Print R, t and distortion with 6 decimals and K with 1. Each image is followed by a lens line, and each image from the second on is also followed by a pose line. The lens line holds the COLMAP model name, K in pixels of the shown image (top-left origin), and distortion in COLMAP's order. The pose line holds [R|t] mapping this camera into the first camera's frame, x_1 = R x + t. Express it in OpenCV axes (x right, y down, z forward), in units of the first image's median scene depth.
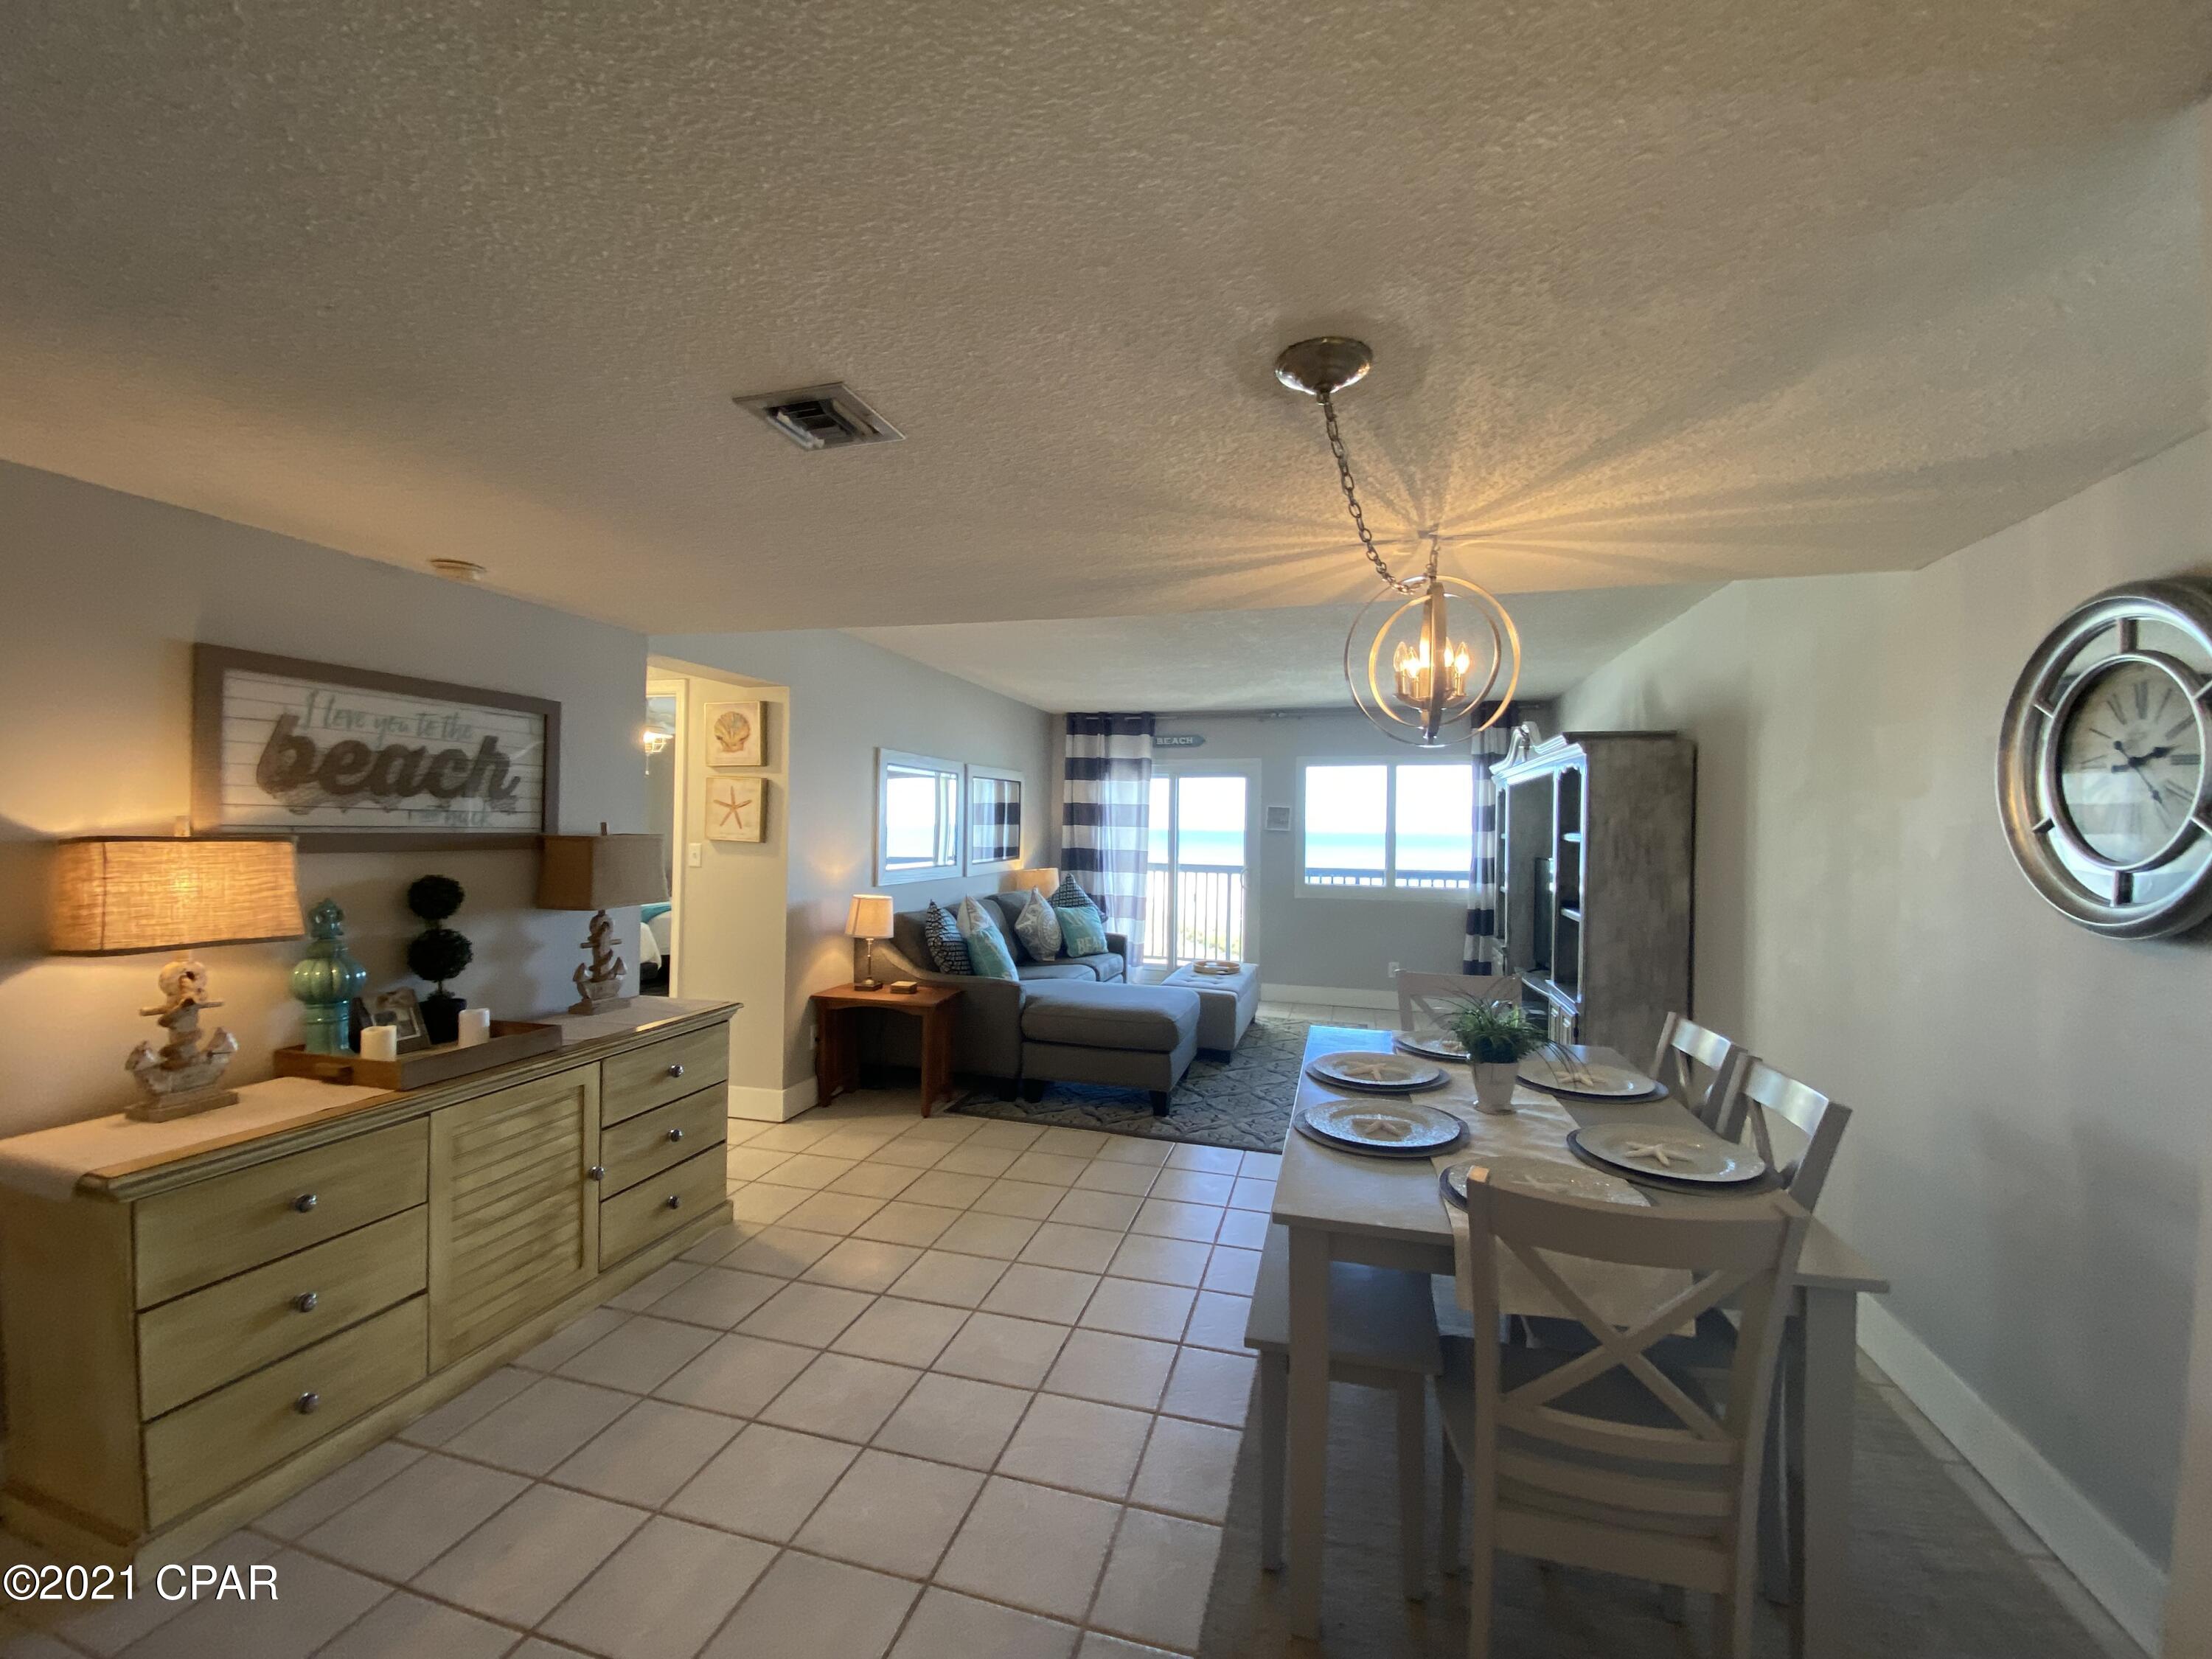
lens RADIAL K [[905.1, 0, 1099.8], [0, 905.1, 849.3], [0, 0, 1]] dist [0.015557, -0.017992]
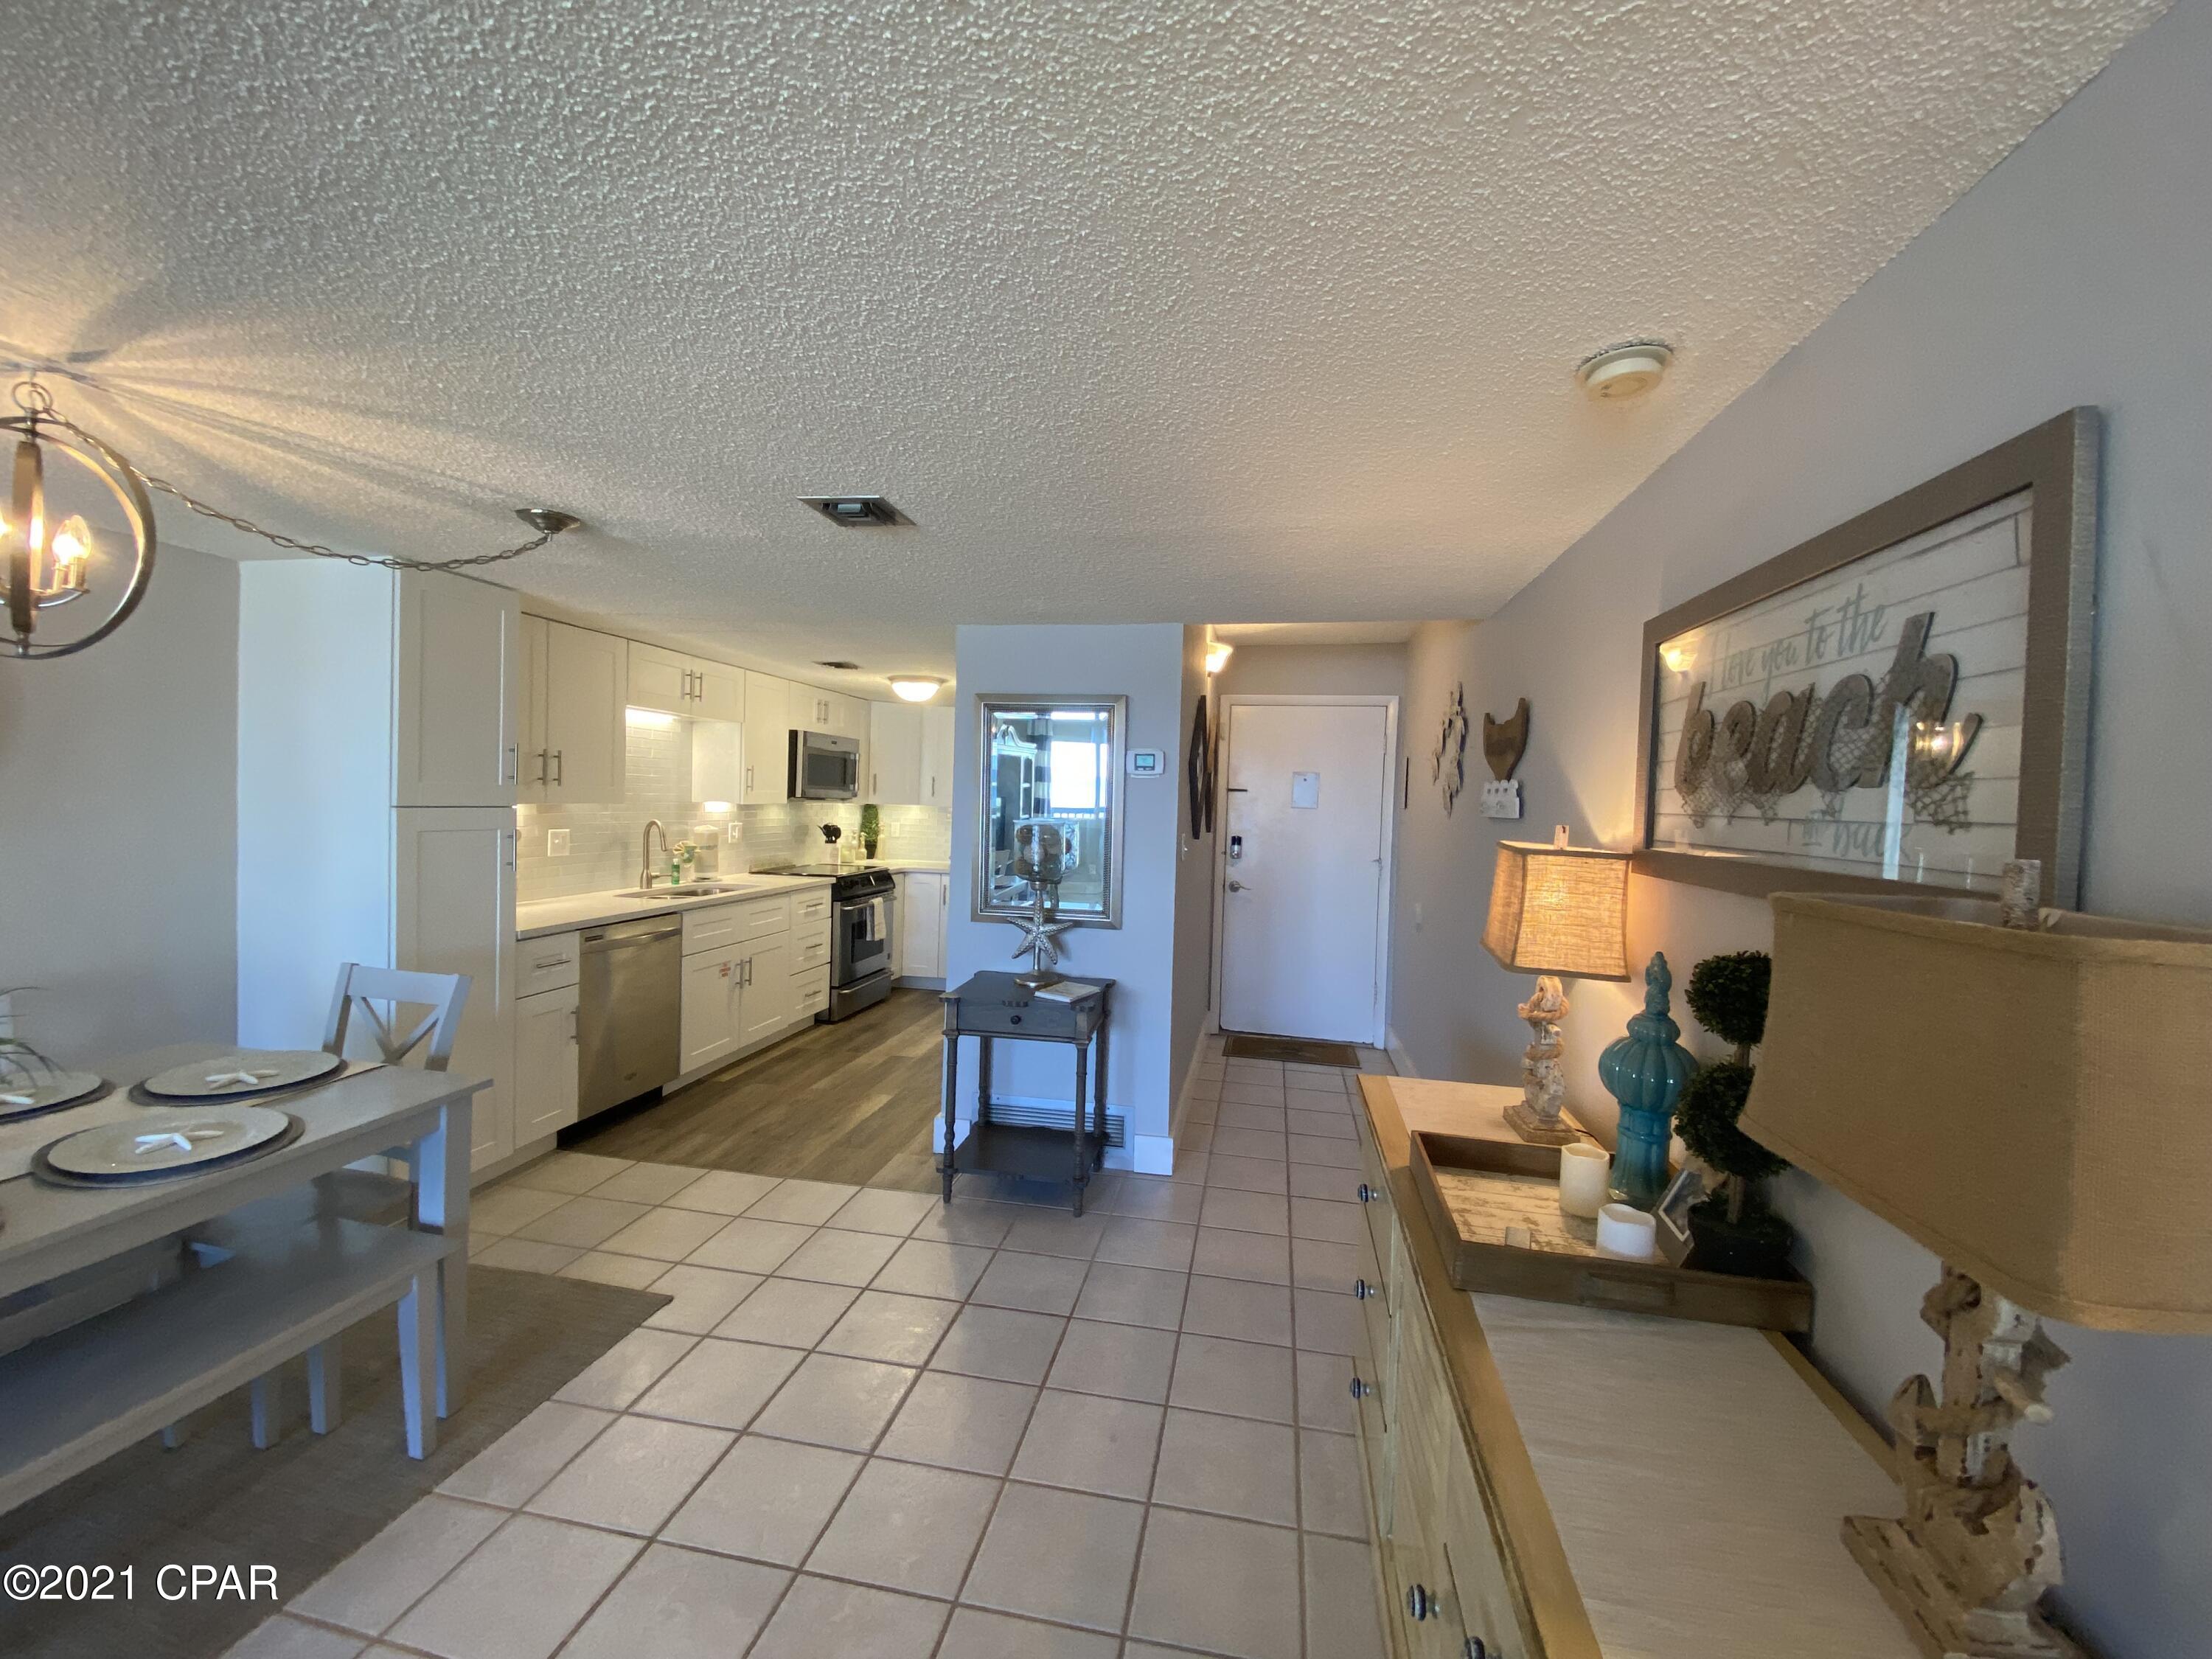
lens RADIAL K [[905.1, 0, 1122.4], [0, 905.1, 826.4], [0, 0, 1]] dist [0.015557, -0.017992]
pose [[-0.993300, -0.044387, -0.106695, -0.123363], [-0.049952, 0.997496, 0.050065, -0.016553], [0.104206, 0.055060, -0.993030, 0.517884]]
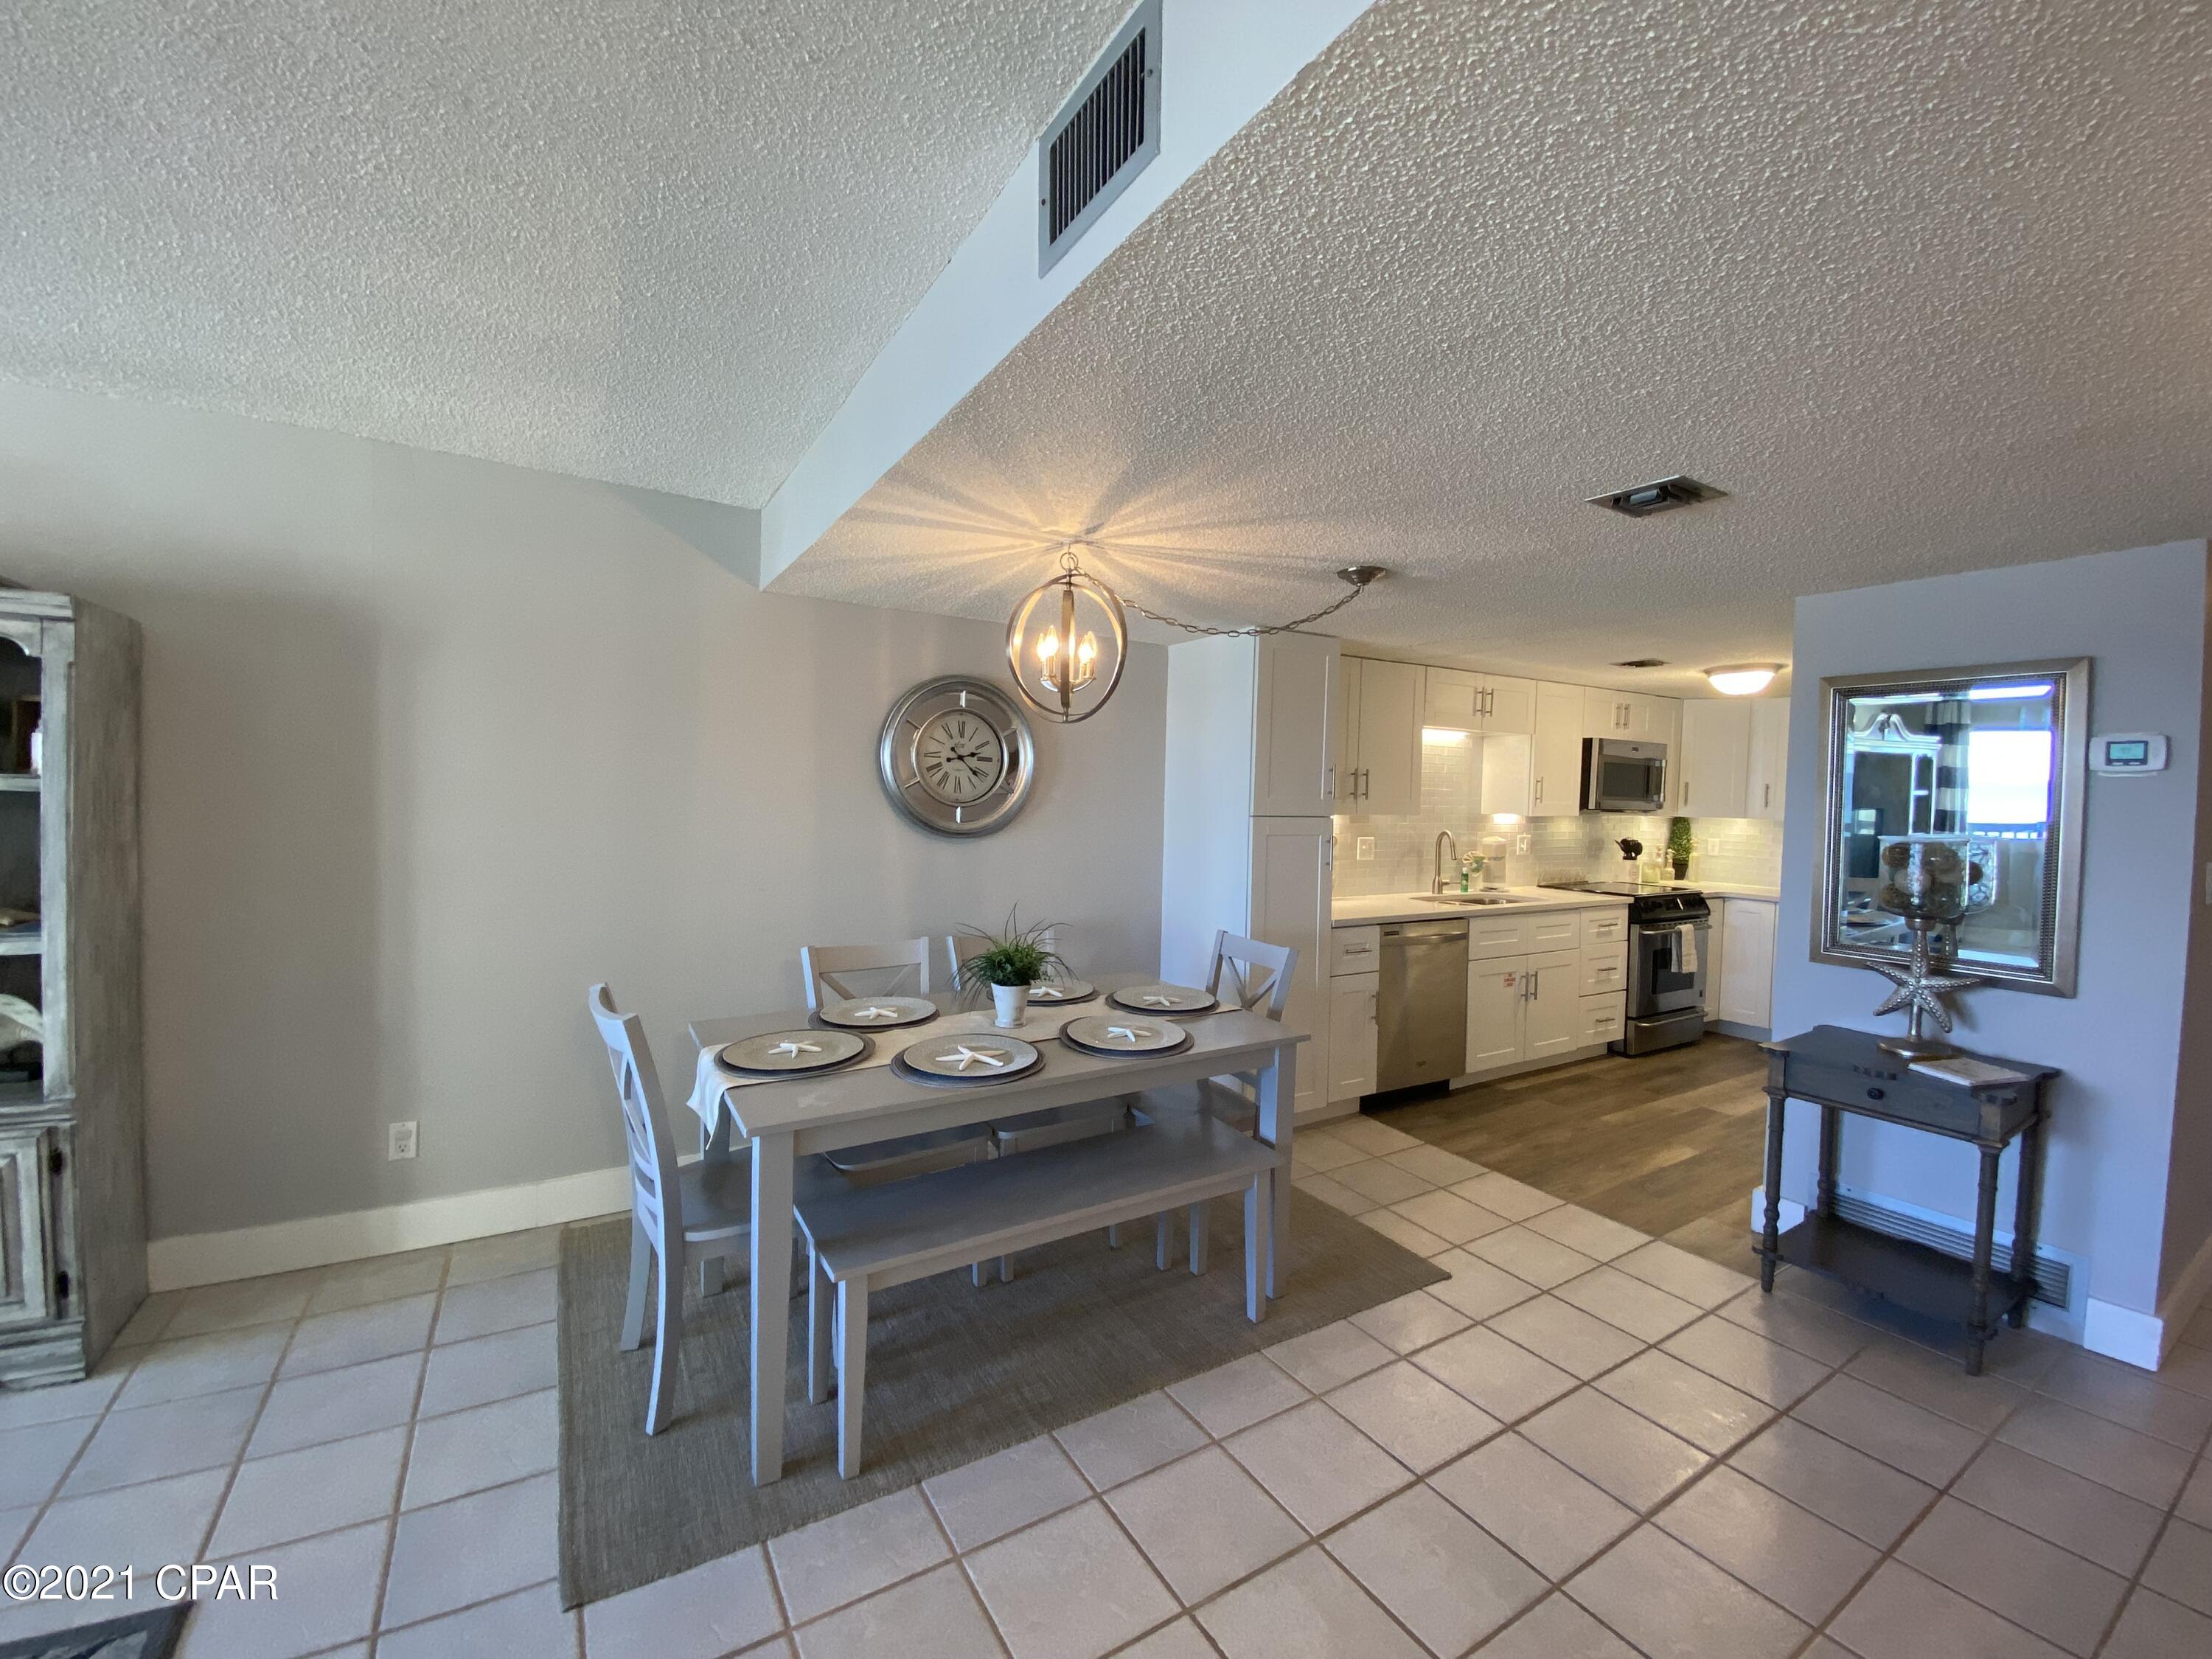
lens RADIAL K [[905.1, 0, 1093.4], [0, 905.1, 820.0], [0, 0, 1]] dist [0.015557, -0.017992]
pose [[-0.732494, -0.052434, 0.678752, -0.133351], [-0.017534, 0.998152, 0.058186, -0.015802], [-0.680548, 0.030719, -0.732059, 0.530616]]
